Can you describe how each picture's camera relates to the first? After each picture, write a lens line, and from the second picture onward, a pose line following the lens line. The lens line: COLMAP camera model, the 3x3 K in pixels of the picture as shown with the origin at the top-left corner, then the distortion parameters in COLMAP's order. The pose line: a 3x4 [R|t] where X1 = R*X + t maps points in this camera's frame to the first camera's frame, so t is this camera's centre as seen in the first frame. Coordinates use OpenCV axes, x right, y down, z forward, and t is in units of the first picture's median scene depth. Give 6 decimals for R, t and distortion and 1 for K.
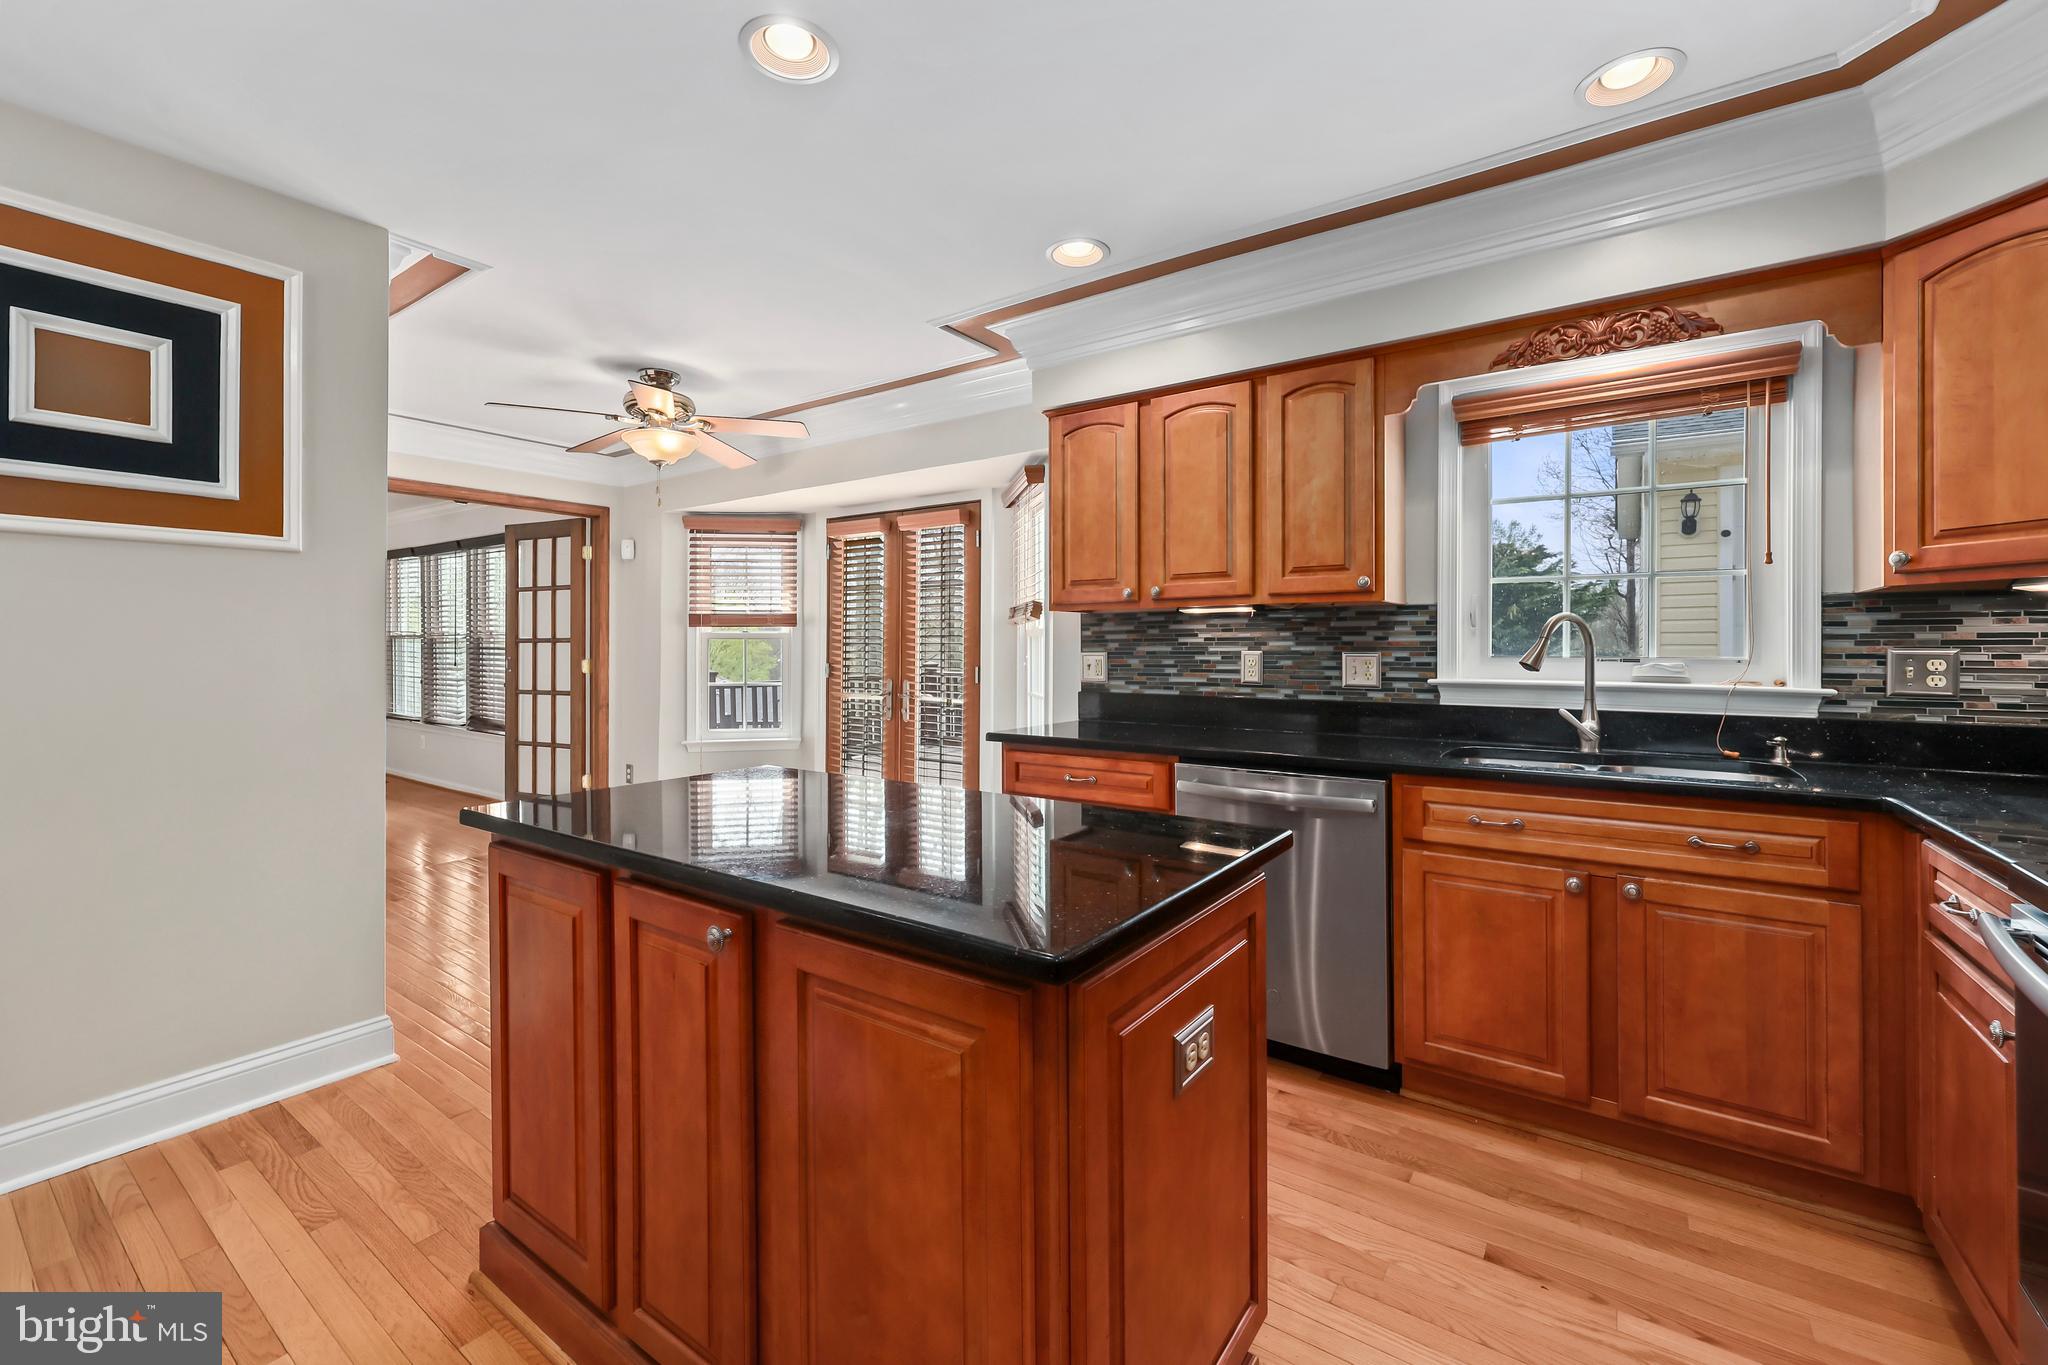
lens RADIAL K [[836.6, 0, 1030.7], [0, 836.6, 646.0], [0, 0, 1]] dist [0.001236, 0.000112]
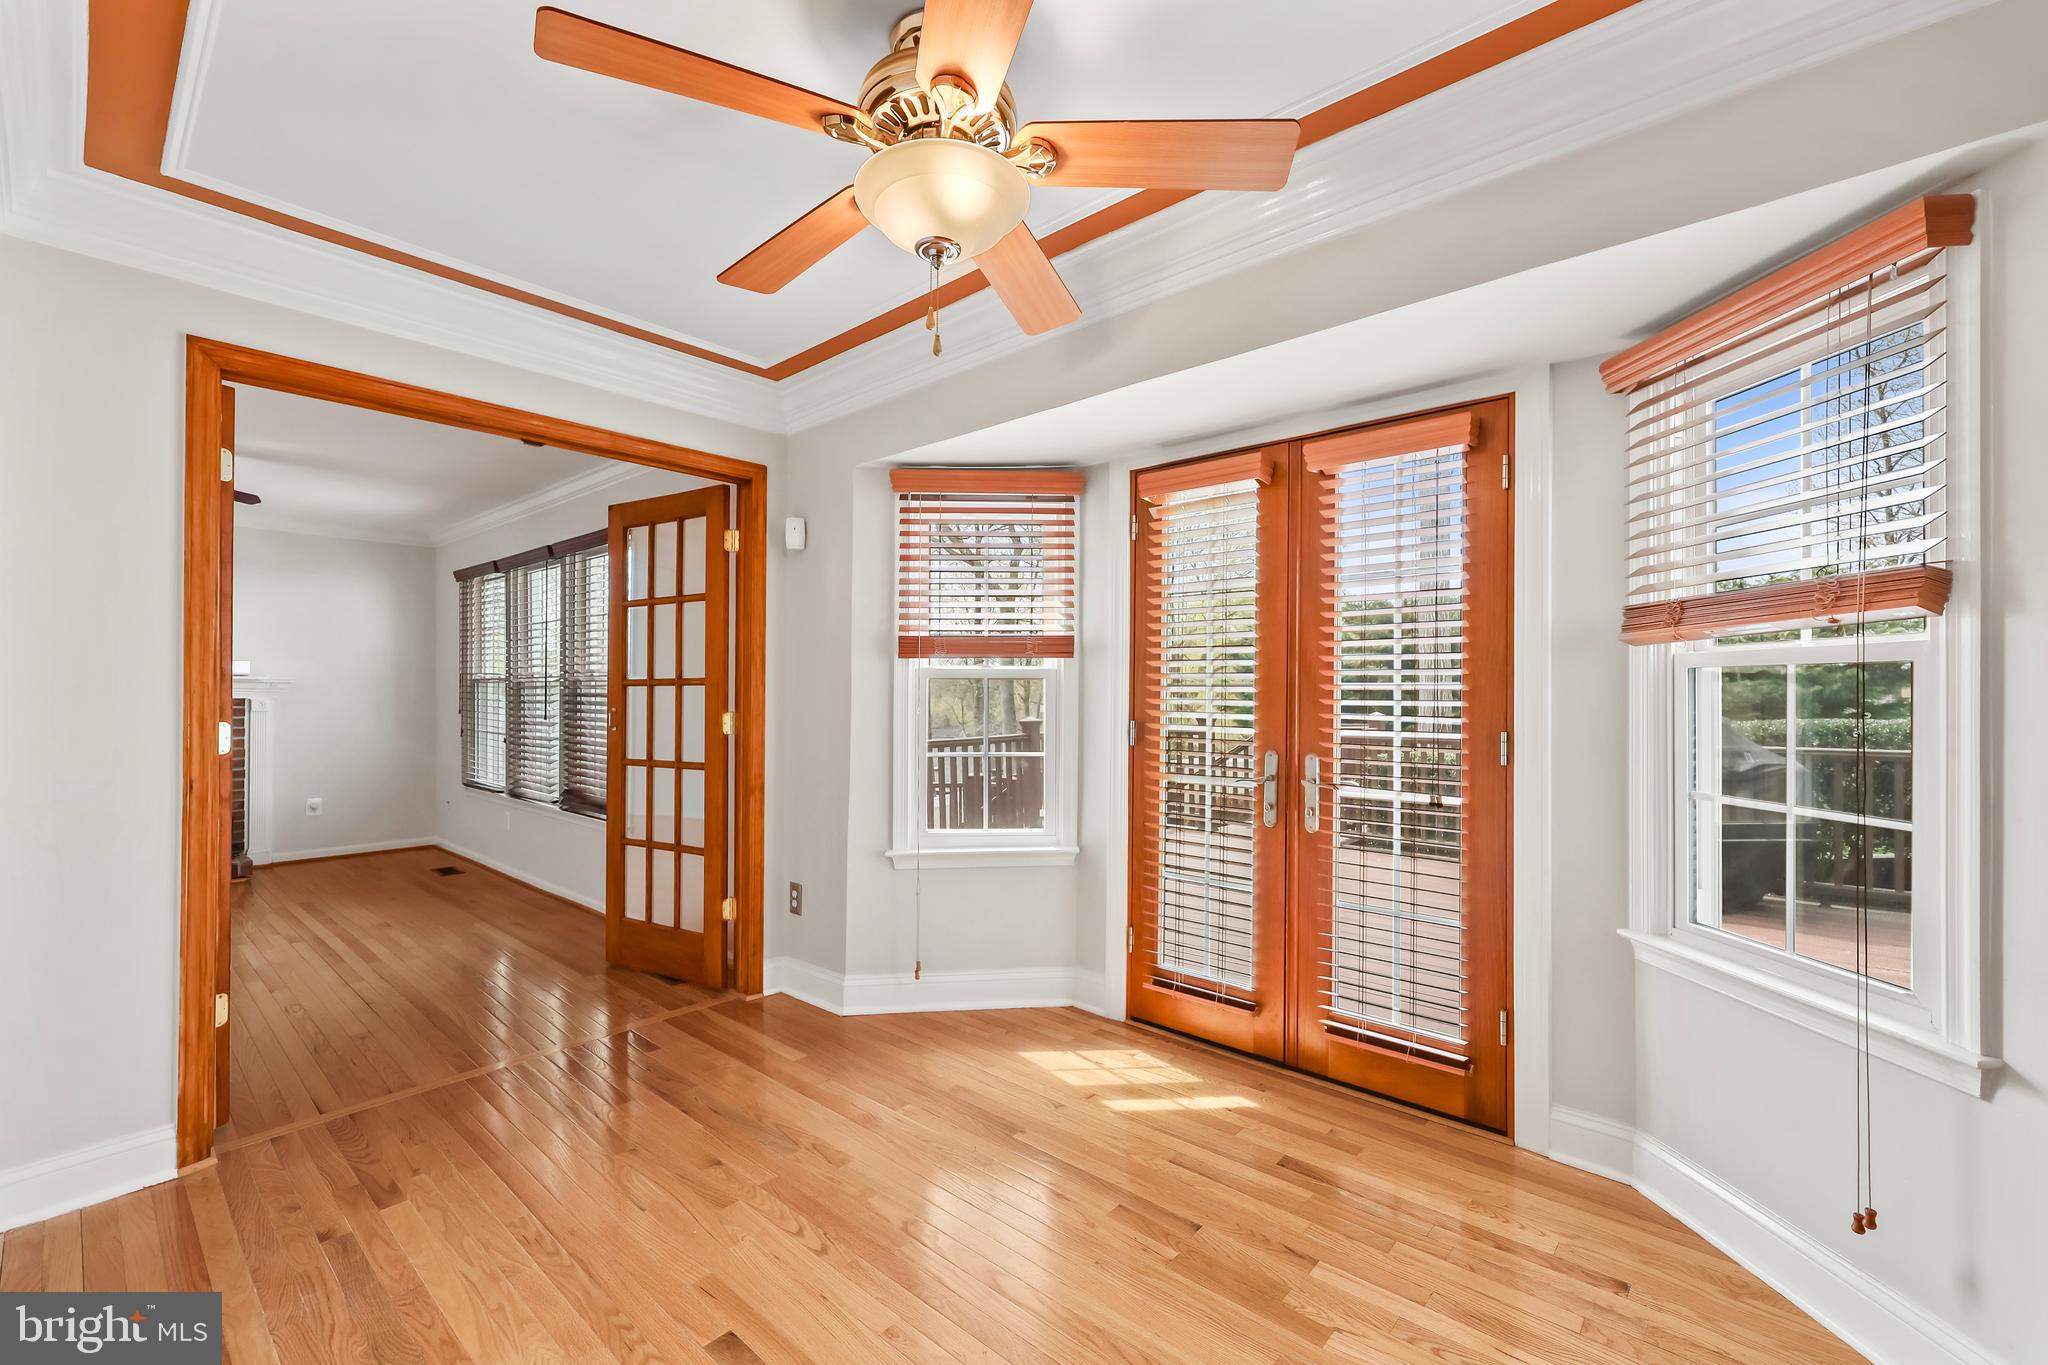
lens RADIAL K [[836.6, 0, 1036.0], [0, 836.6, 687.4], [0, 0, 1]] dist [0.001236, 0.000112]
pose [[0.995081, -0.000533, -0.099059, -0.252825], [-0.000357, 0.999960, -0.008962, 0.002861], [0.099060, 0.008953, 0.995041, 0.420695]]
